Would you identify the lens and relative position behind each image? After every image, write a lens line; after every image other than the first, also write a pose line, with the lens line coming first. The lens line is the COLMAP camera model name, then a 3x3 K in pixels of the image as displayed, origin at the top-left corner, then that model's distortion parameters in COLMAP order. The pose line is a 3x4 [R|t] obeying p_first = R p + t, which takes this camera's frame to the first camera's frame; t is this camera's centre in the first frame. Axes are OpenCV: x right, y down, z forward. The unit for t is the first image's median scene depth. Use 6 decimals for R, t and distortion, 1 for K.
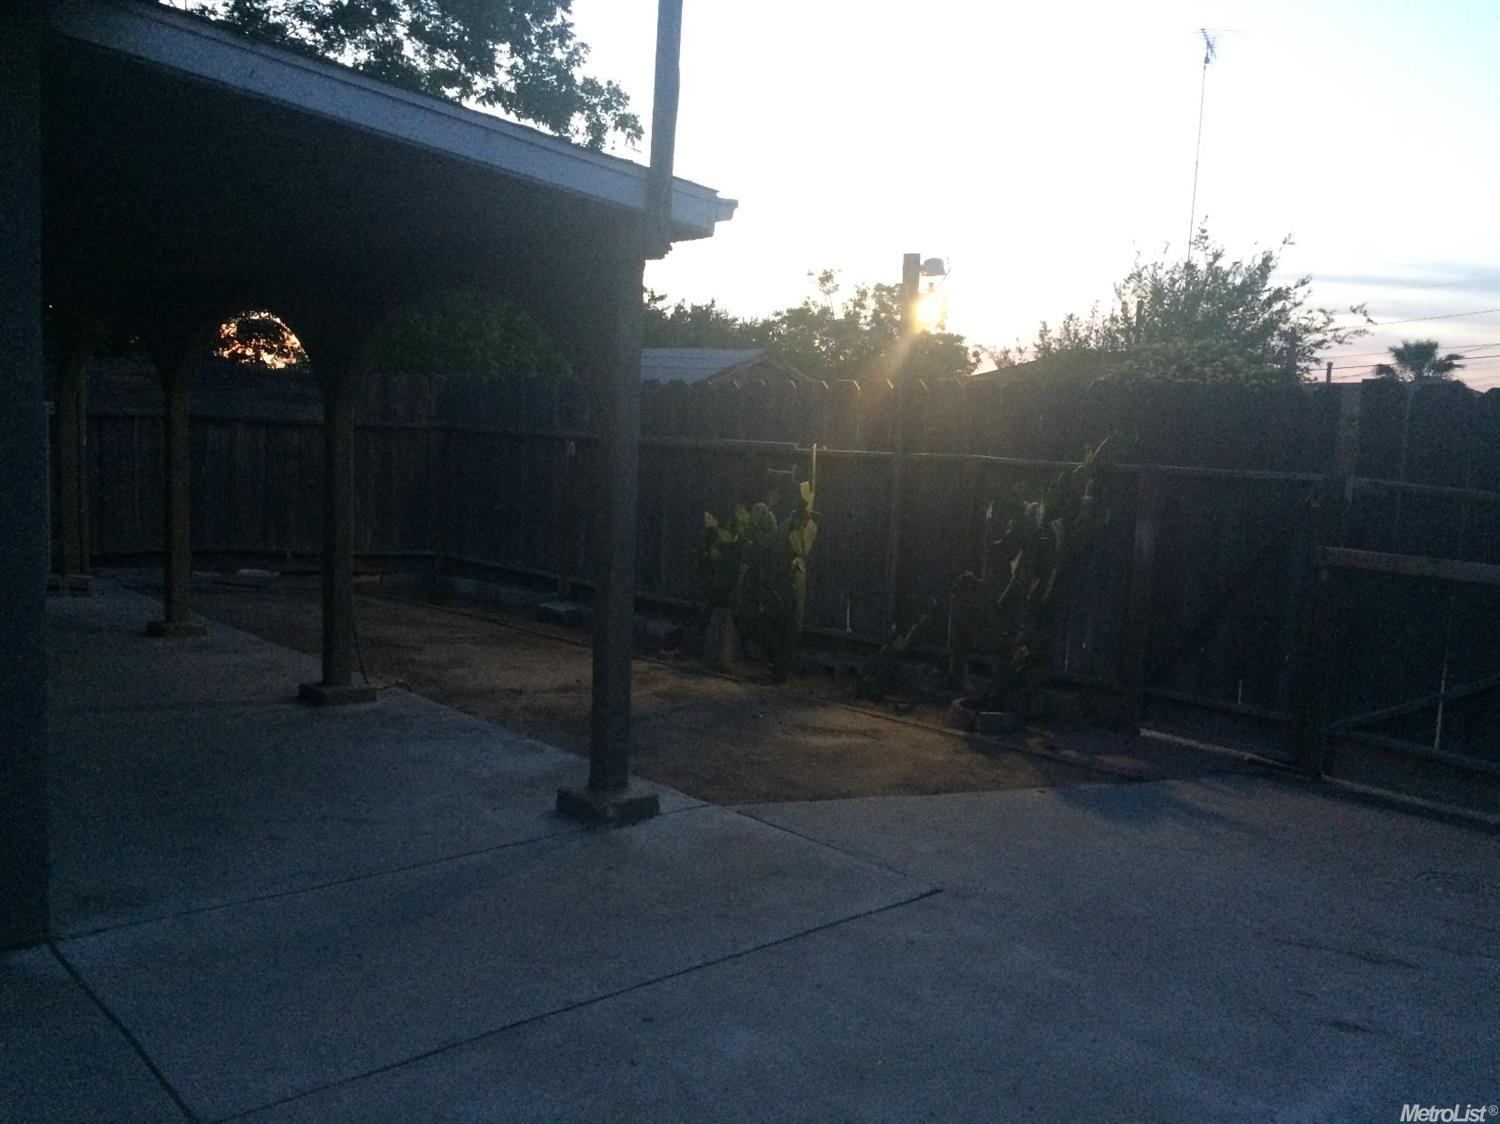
lens RADIAL K [[1289.0, 0, 745.2], [0, 1289.0, 567.3], [0, 0, 1]] dist [0.036778, -0.003300]
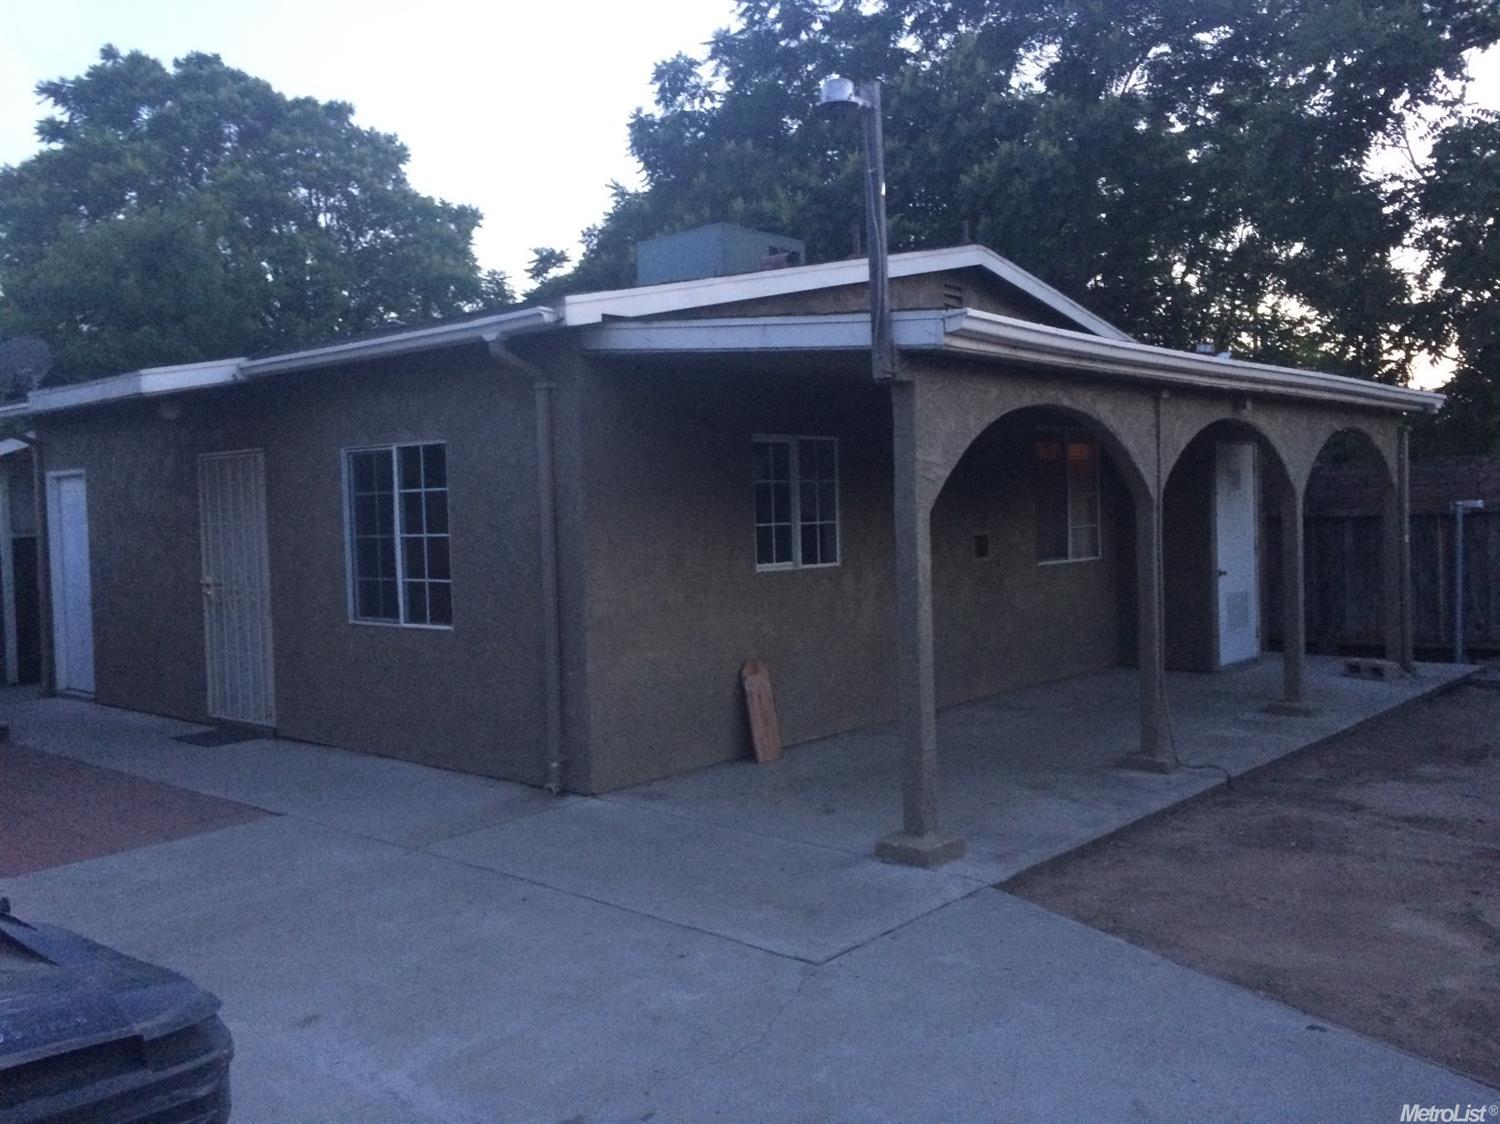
lens RADIAL K [[1285.5, 0, 748.0], [0, 1285.5, 561.2], [0, 0, 1]] dist [0.072985, -0.103873]
pose [[0.100018, -0.006172, -0.994966, 0.632338], [-0.076250, 0.996993, -0.013849, -0.027996], [0.992060, 0.077251, 0.099247, 0.441583]]
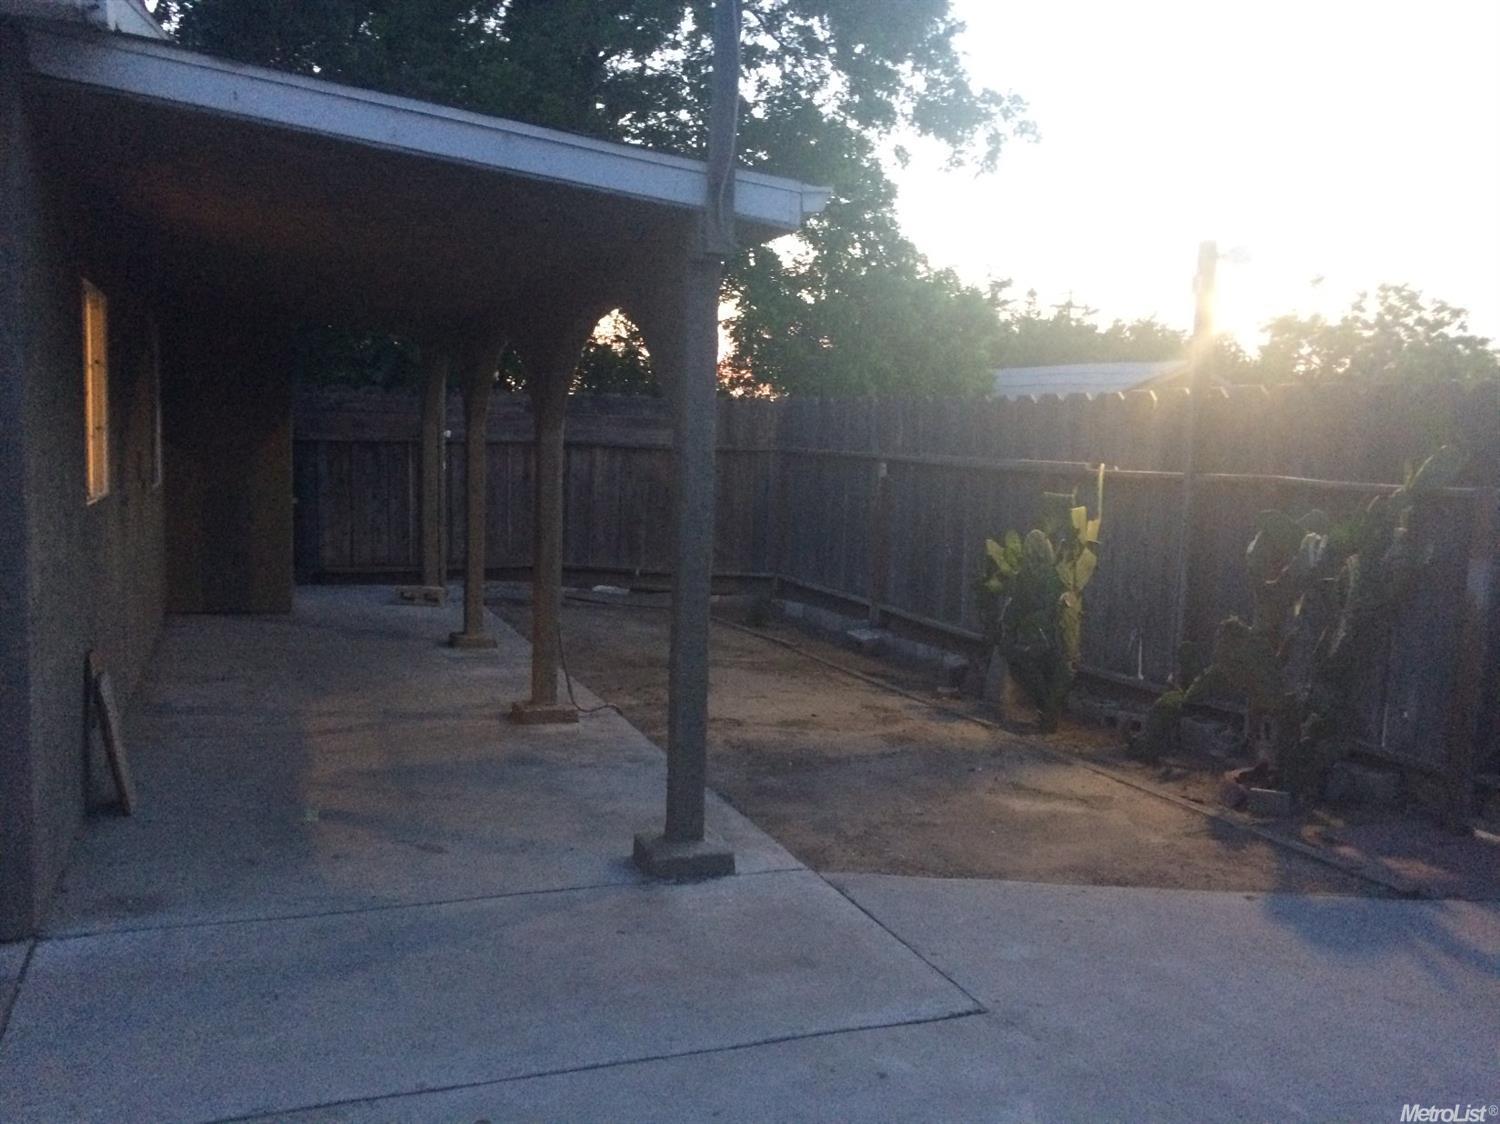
lens RADIAL K [[1285.5, 0, 748.0], [0, 1285.5, 561.2], [0, 0, 1]] dist [0.072985, -0.103873]
pose [[0.931061, 0.023172, -0.364127, 0.163471], [-0.031024, 0.999395, -0.015728, -0.008295], [0.363543, 0.025941, 0.931216, 0.097214]]
